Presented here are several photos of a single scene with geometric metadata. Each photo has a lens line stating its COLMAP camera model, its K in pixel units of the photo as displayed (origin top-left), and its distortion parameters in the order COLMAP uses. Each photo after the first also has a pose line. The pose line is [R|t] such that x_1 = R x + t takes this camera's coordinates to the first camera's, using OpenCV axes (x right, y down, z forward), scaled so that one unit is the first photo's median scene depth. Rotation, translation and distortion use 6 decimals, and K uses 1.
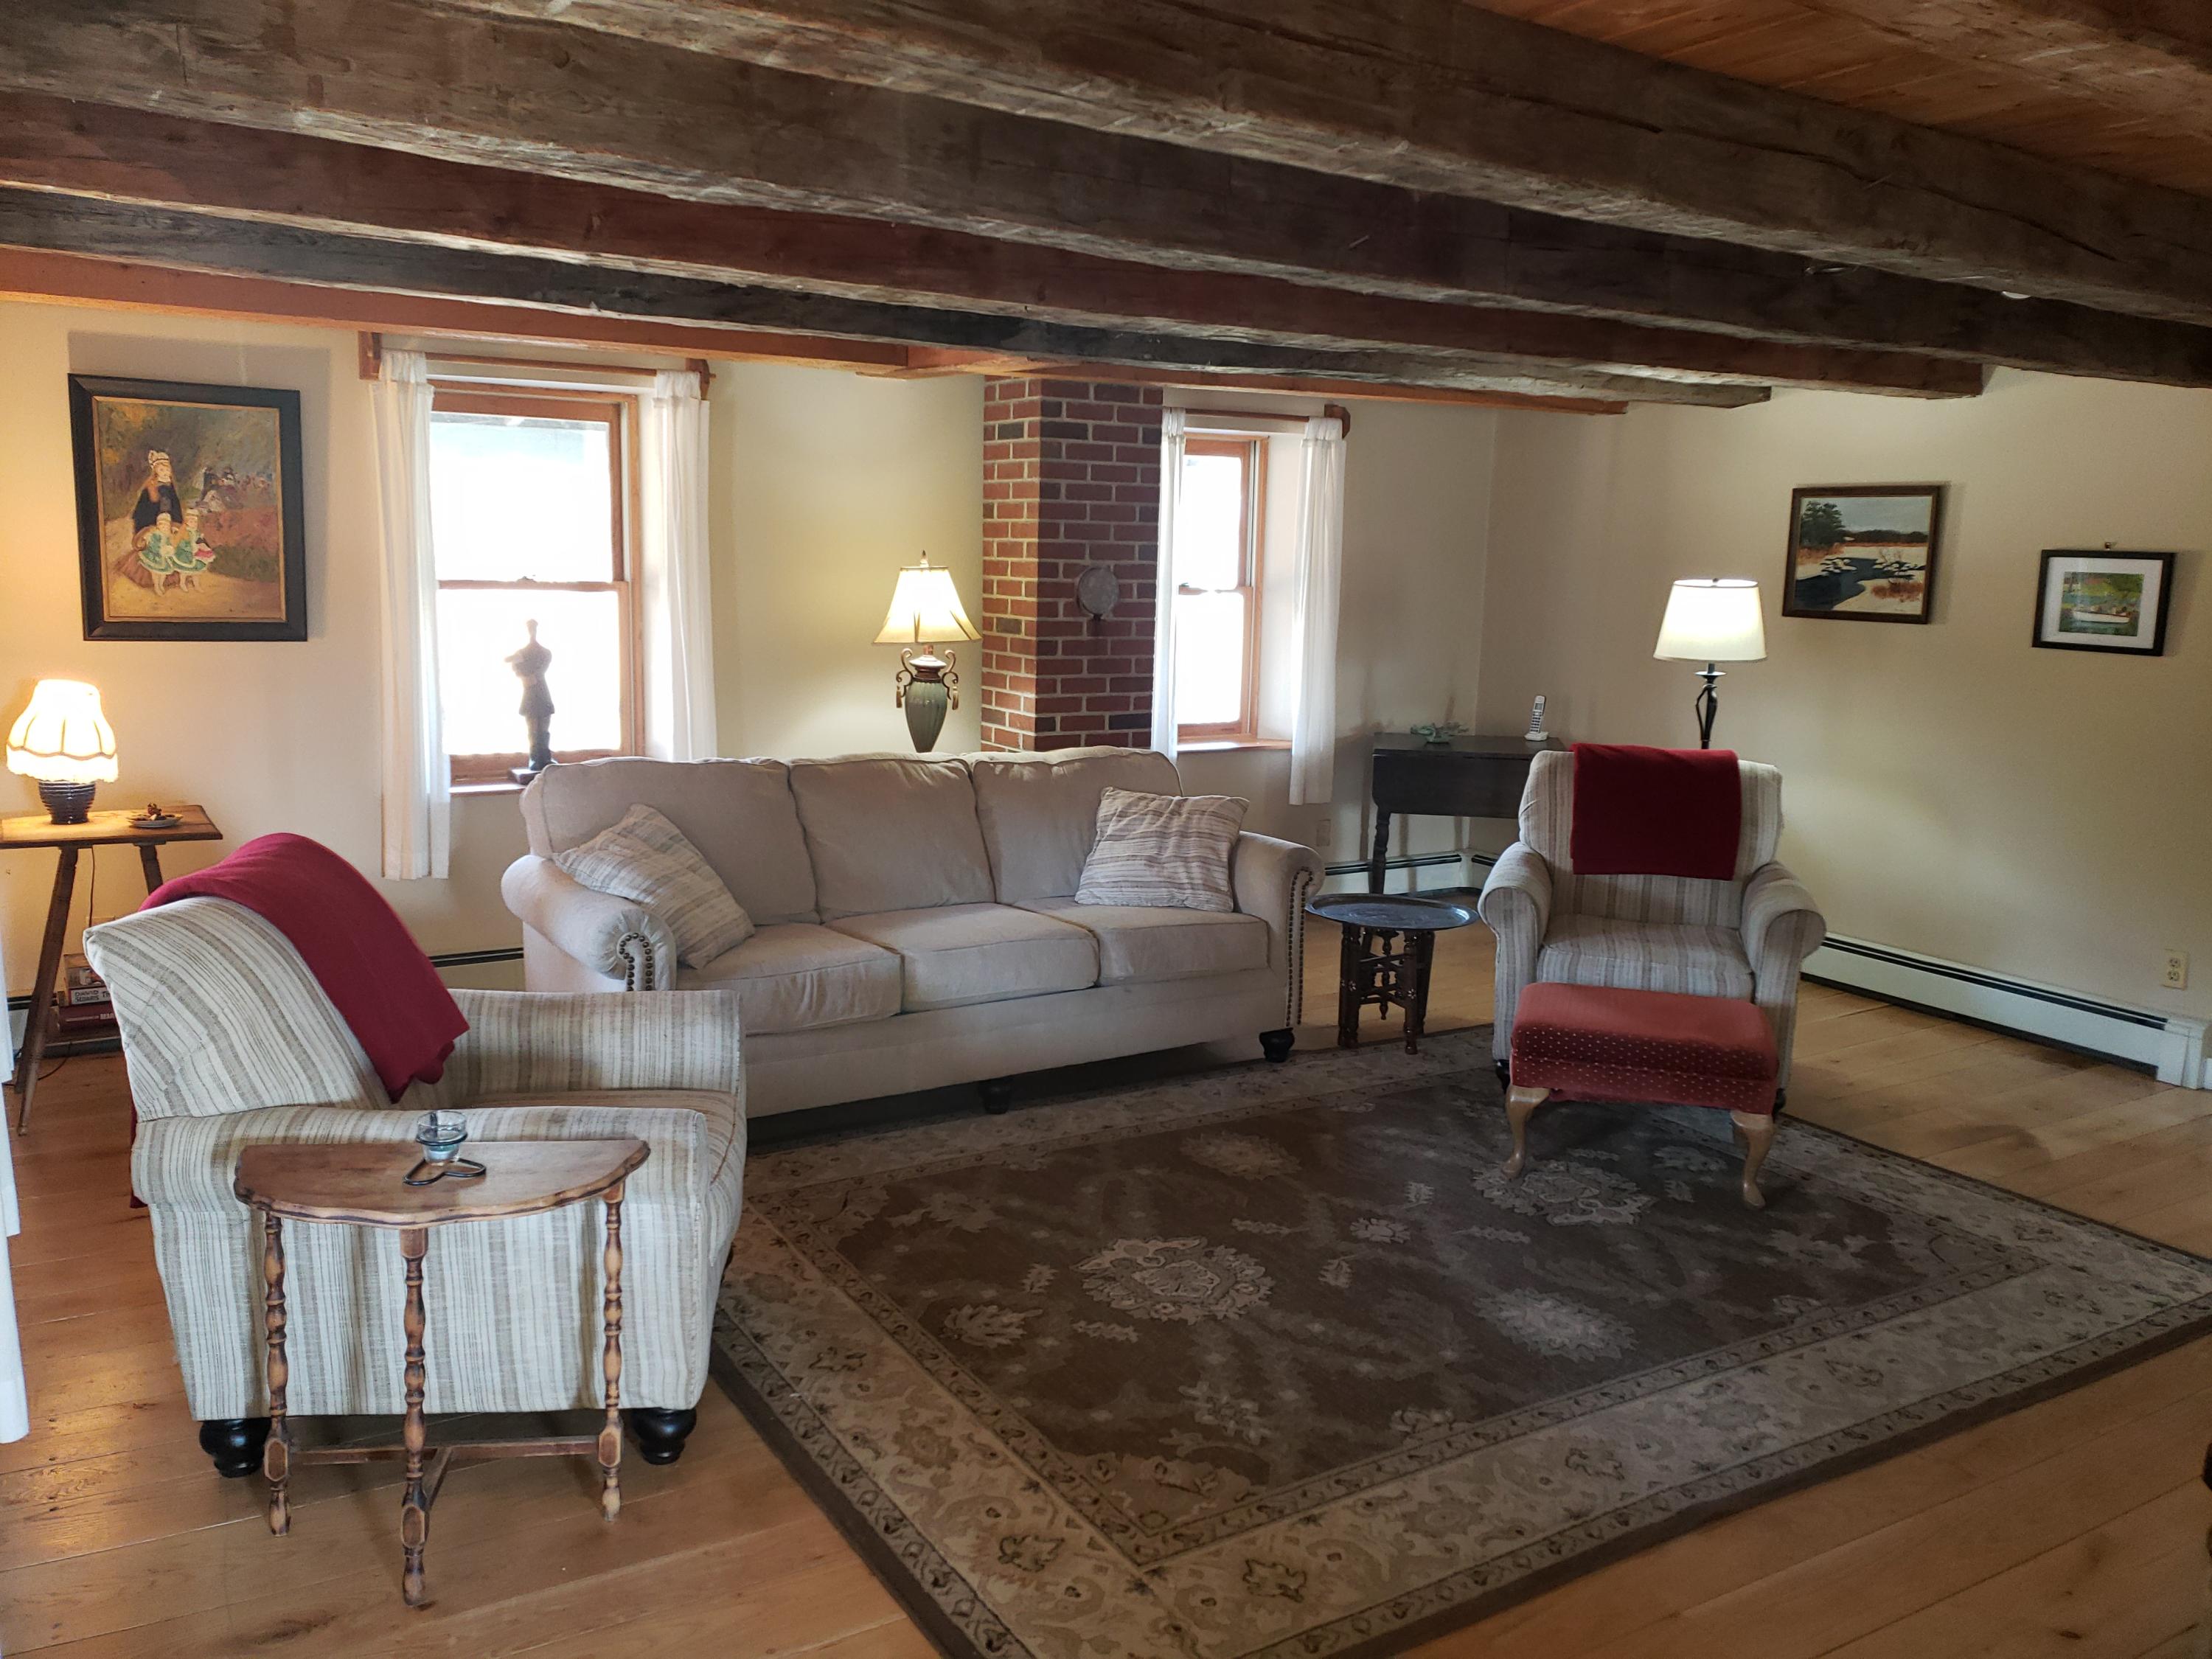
lens RADIAL K [[1668.5, 0, 1062.5], [0, 1668.5, 805.9], [0, 0, 1]] dist [0.166958, -0.251195]
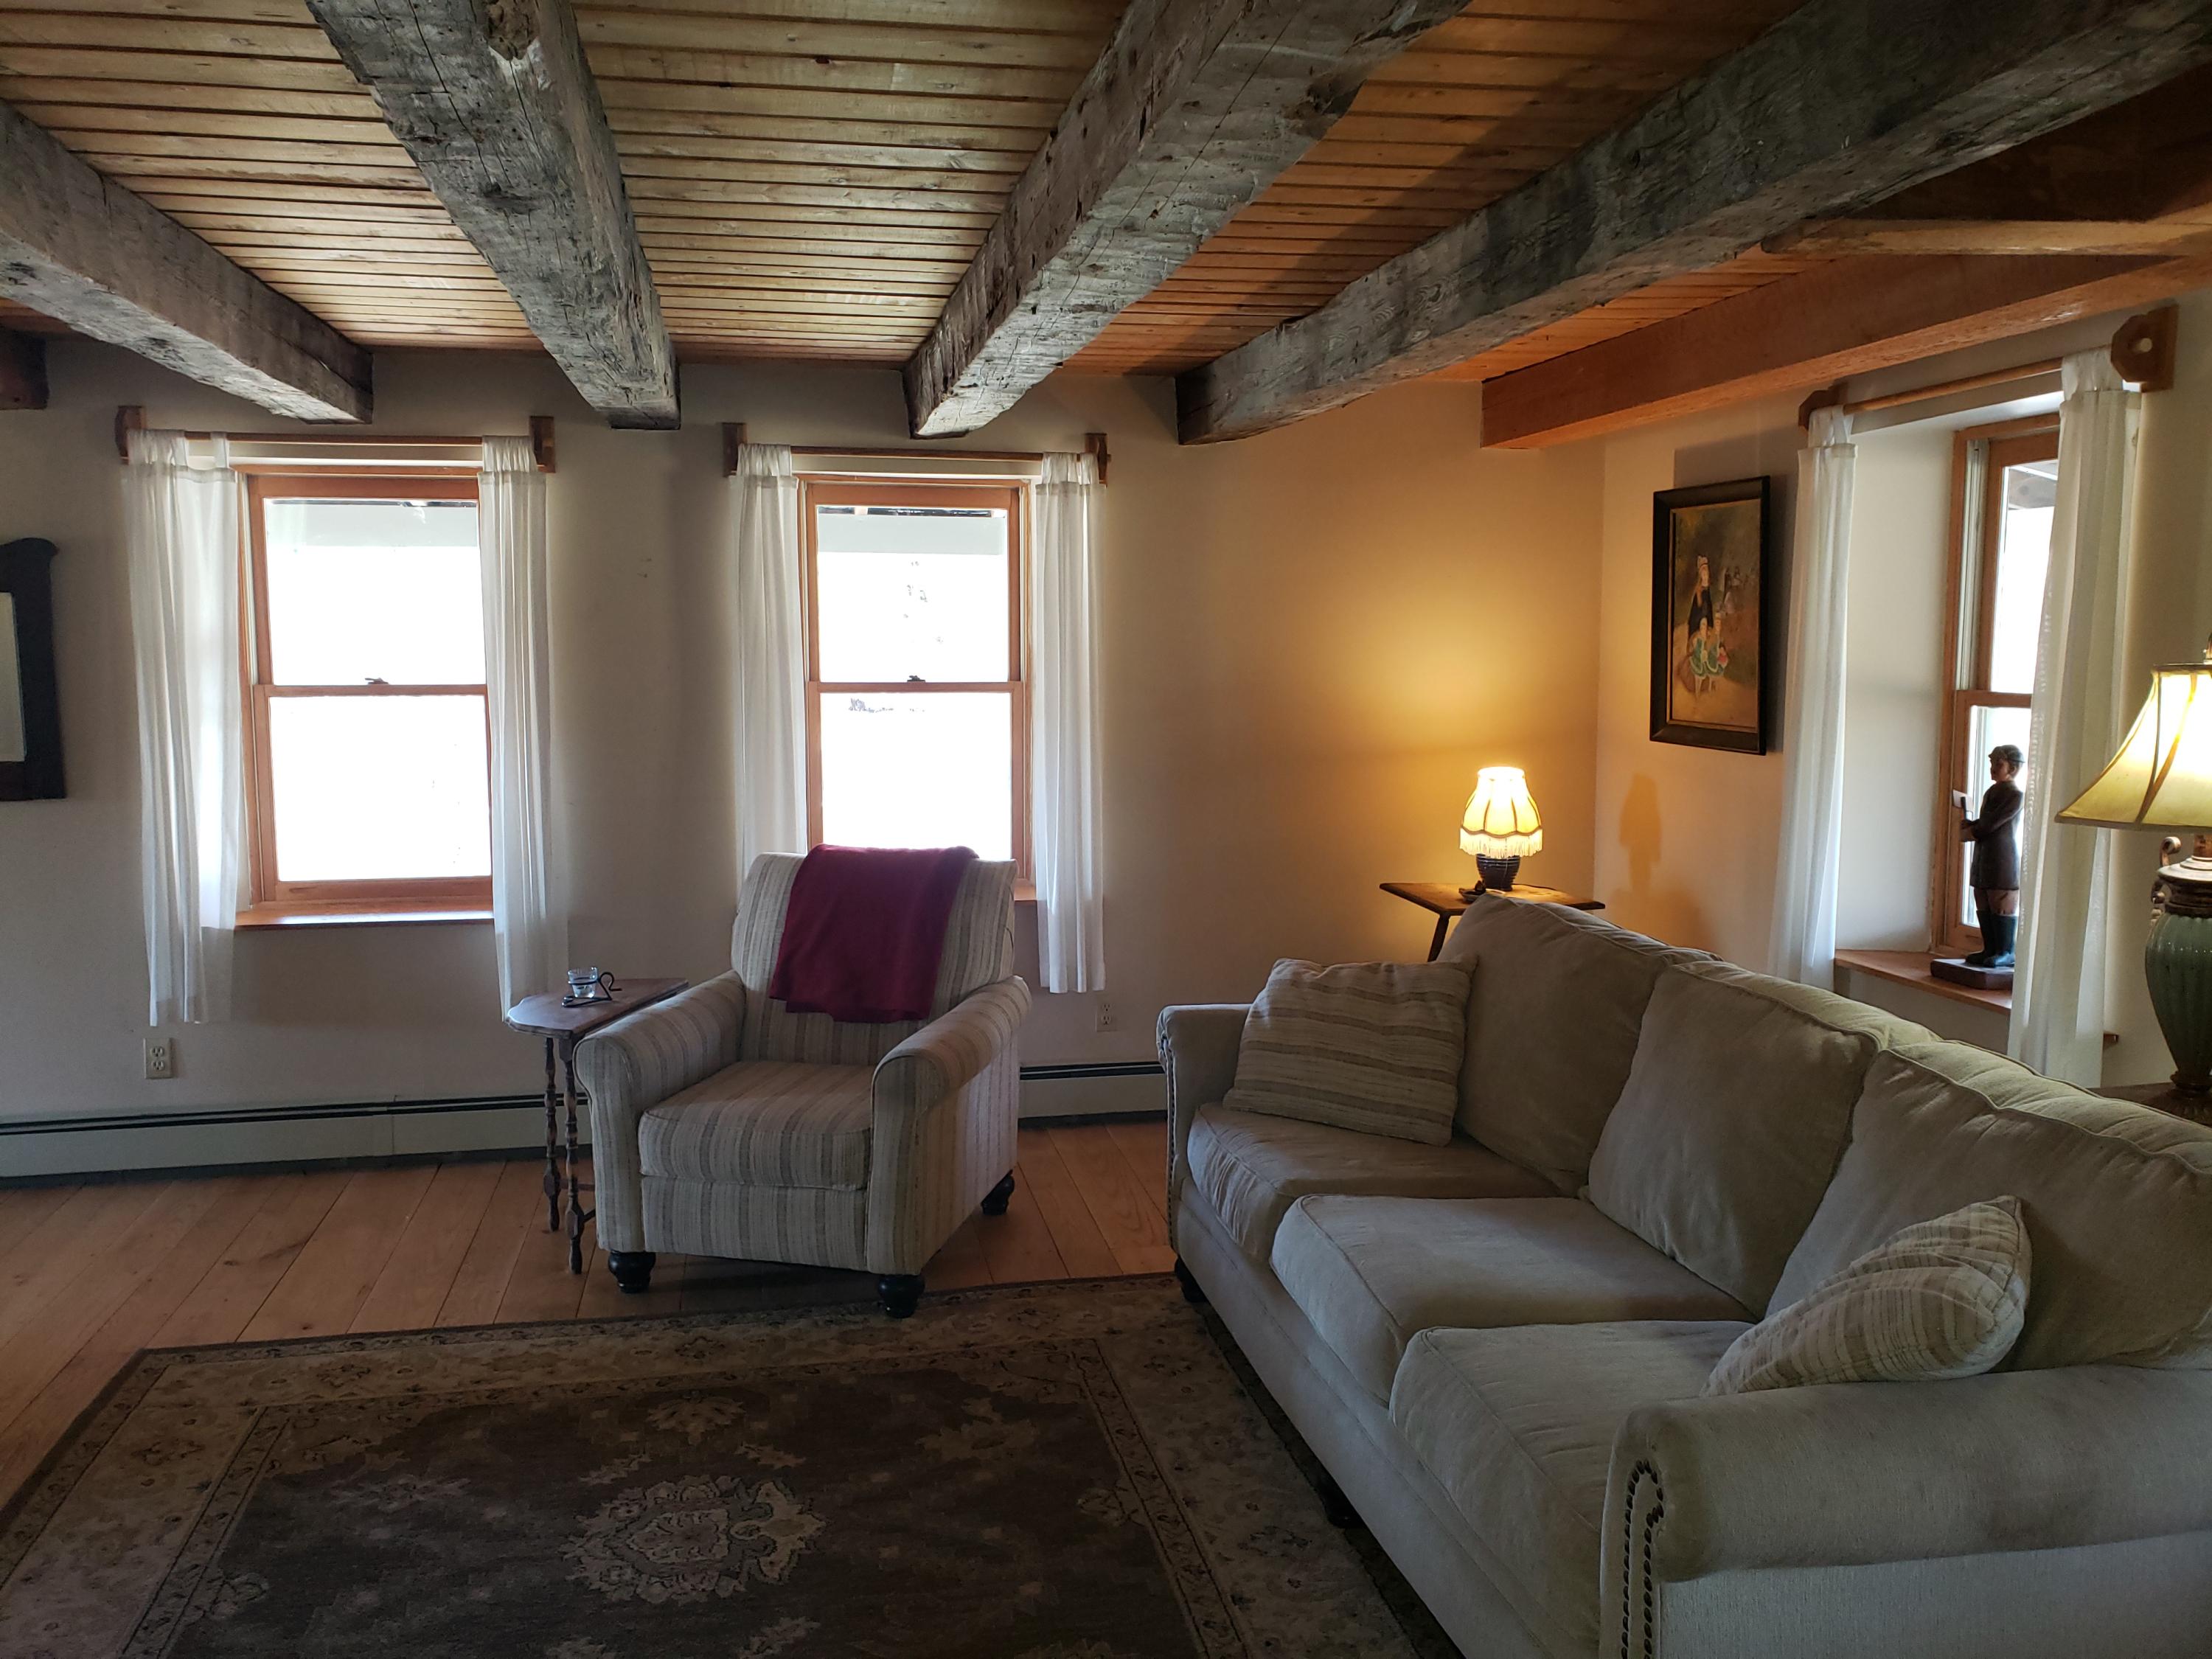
lens RADIAL K [[1708.6, 0, 1079.5], [0, 1708.6, 836.6], [0, 0, 1]] dist [-0.003276, 0.014487]
pose [[-0.330985, 0.084626, -0.939834, 0.538122], [-0.154626, 0.977645, 0.142485, -0.132993], [0.930881, 0.192483, -0.310500, 1.002327]]
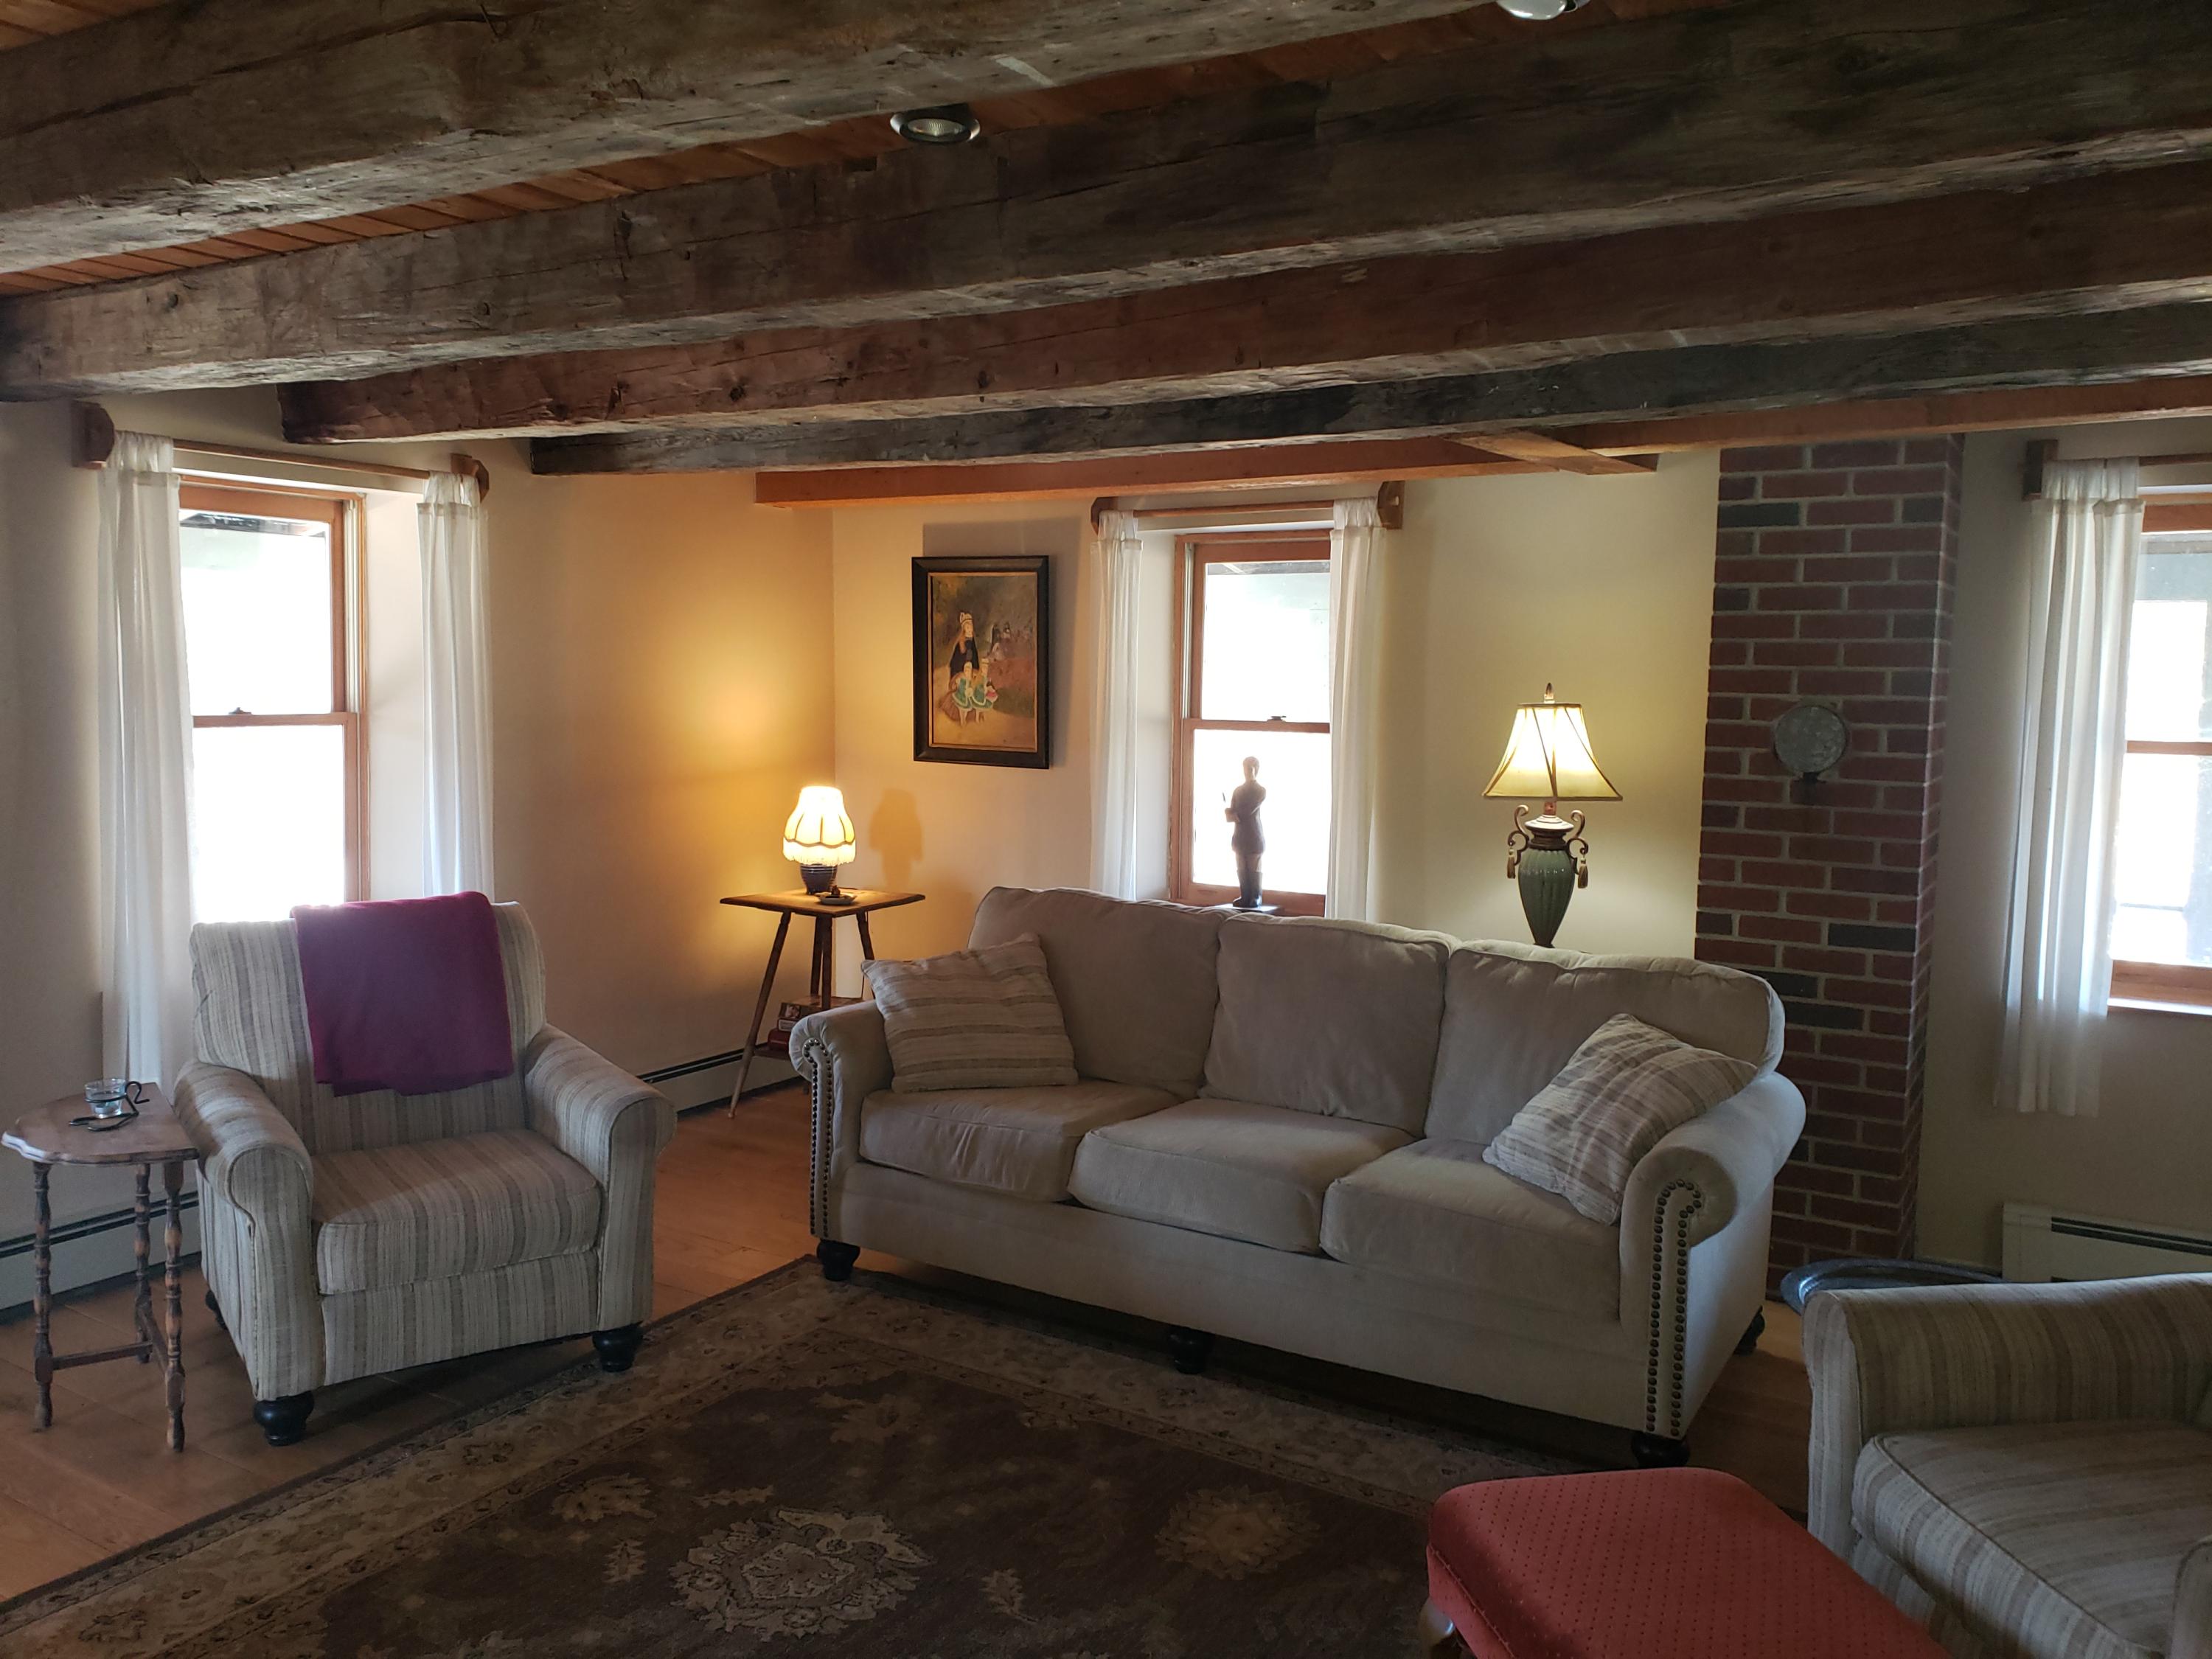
lens RADIAL K [[1693.6, 0, 1097.4], [0, 1693.6, 794.0], [0, 0, 1]] dist [0.005143, 0.005359]
pose [[0.477006, 0.042972, -0.877849, 0.600183], [-0.142336, 0.989396, -0.028910, -0.055017], [0.867298, 0.138740, 0.478065, 0.514289]]
